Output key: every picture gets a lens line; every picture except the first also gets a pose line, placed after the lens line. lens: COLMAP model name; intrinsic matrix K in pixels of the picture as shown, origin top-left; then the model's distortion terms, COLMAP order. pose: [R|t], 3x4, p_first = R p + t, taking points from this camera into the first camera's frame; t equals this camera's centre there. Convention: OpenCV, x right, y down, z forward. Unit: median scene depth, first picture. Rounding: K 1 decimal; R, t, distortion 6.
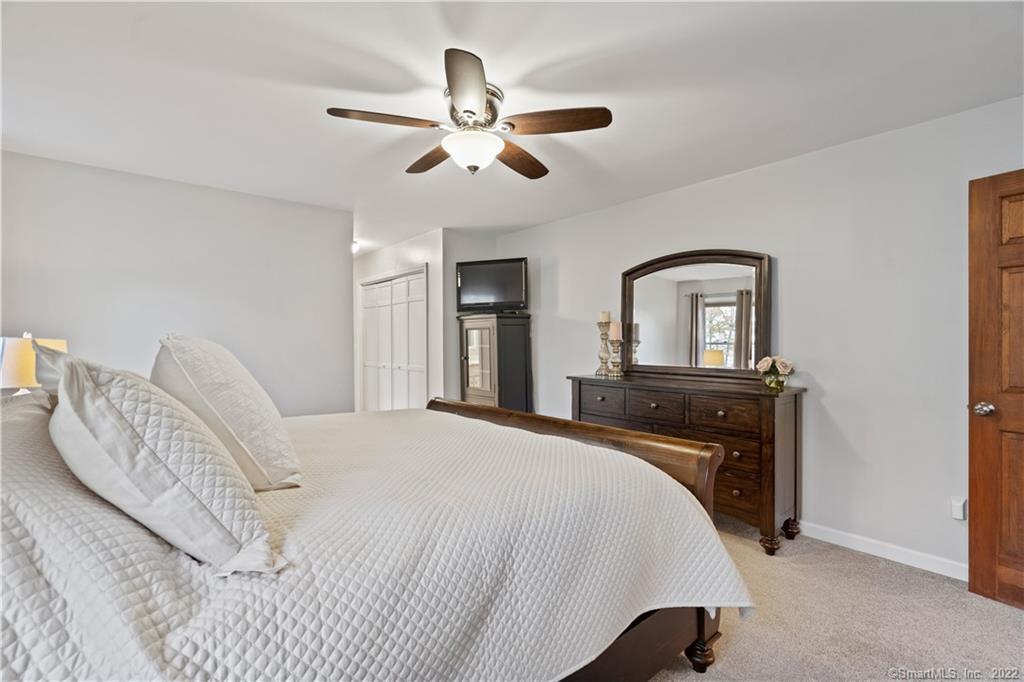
lens RADIAL K [[457.7, 0, 512.0], [0, 457.7, 341.0], [0, 0, 1]] dist [0.000848, 0.000334]
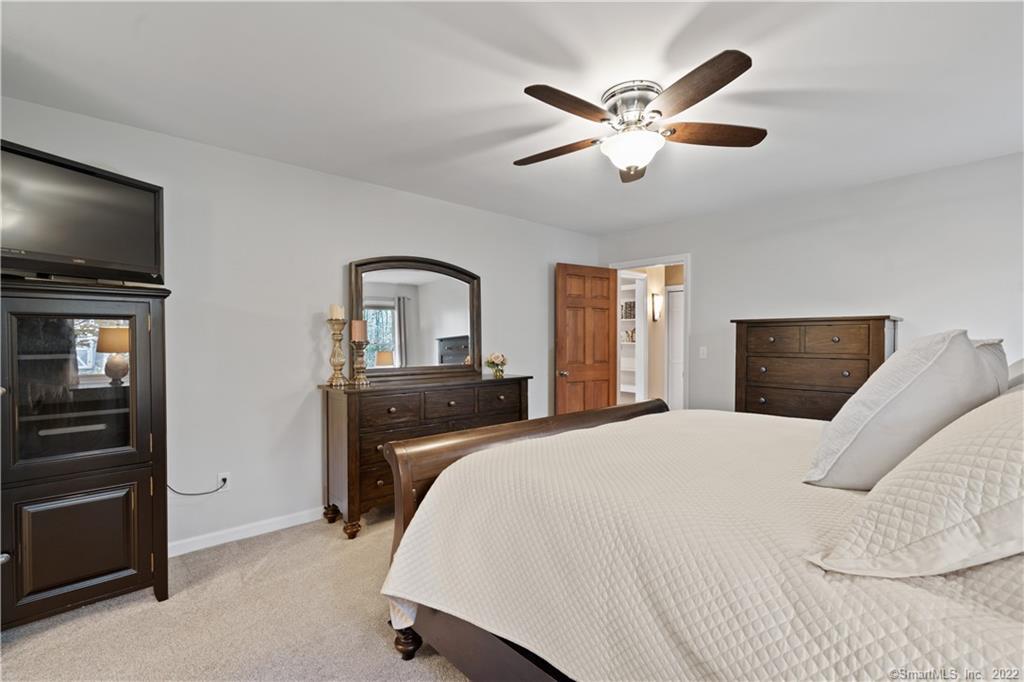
lens RADIAL K [[457.7, 0, 512.0], [0, 457.7, 341.0], [0, 0, 1]] dist [0.000848, 0.000334]
pose [[-0.023931, -0.001295, 0.999713, -0.655662], [0.007030, 0.999974, 0.001464, -0.002083], [-0.999689, 0.007063, -0.023921, 0.787787]]
